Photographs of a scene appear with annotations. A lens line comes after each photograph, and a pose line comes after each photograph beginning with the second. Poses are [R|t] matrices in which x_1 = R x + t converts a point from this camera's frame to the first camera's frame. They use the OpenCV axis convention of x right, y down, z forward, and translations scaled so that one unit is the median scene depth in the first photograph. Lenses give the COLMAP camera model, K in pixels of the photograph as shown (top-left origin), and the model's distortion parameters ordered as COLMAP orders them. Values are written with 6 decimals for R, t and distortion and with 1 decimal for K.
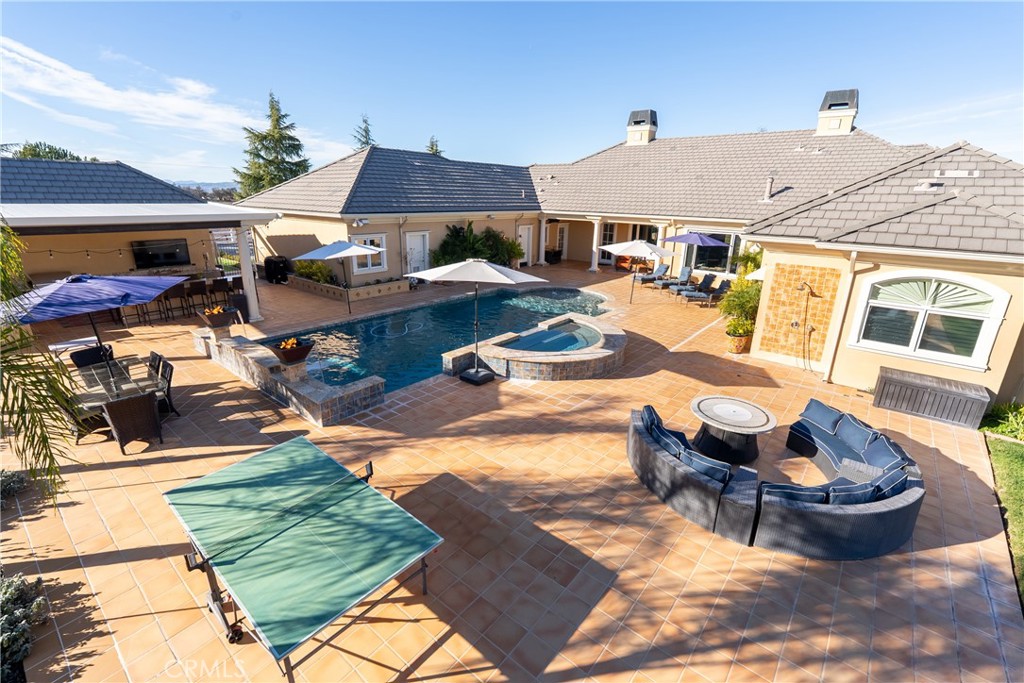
lens RADIAL K [[462.2, 0, 513.6], [0, 462.2, 341.0], [0, 0, 1]] dist [-0.000176, 0.000014]
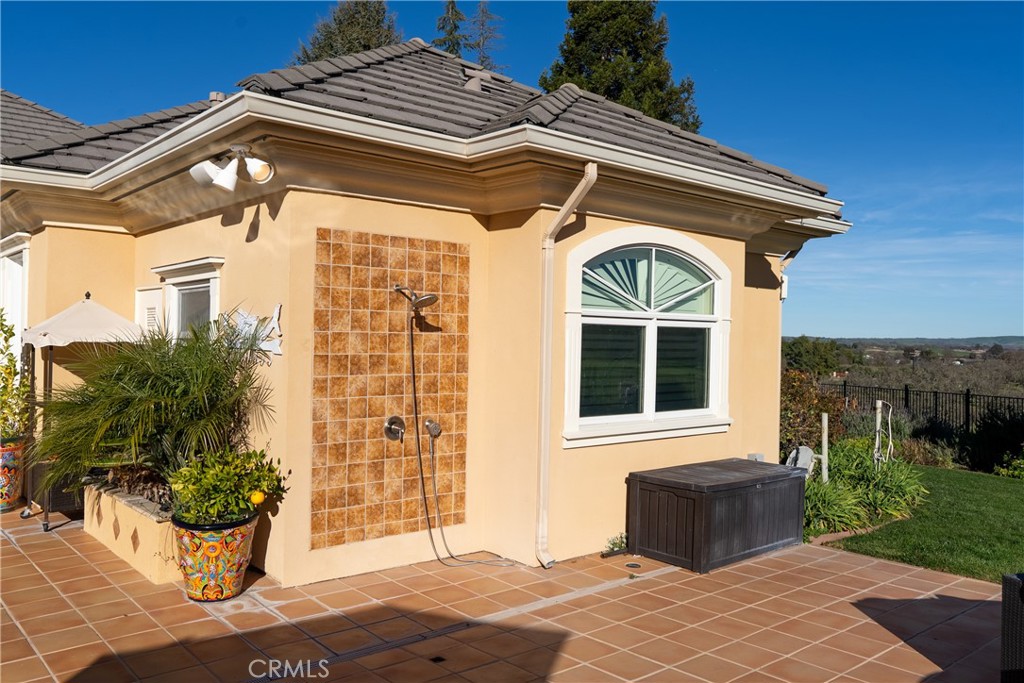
lens RADIAL K [[816.5, 0, 512.0], [0, 816.5, 337.0], [0, 0, 1]] dist [0.012067, 0.002044]
pose [[0.155130, -0.016071, 0.987763, 0.088424], [0.282915, 0.958712, -0.028834, -0.056106], [-0.946517, 0.283926, 0.153272, 0.836797]]
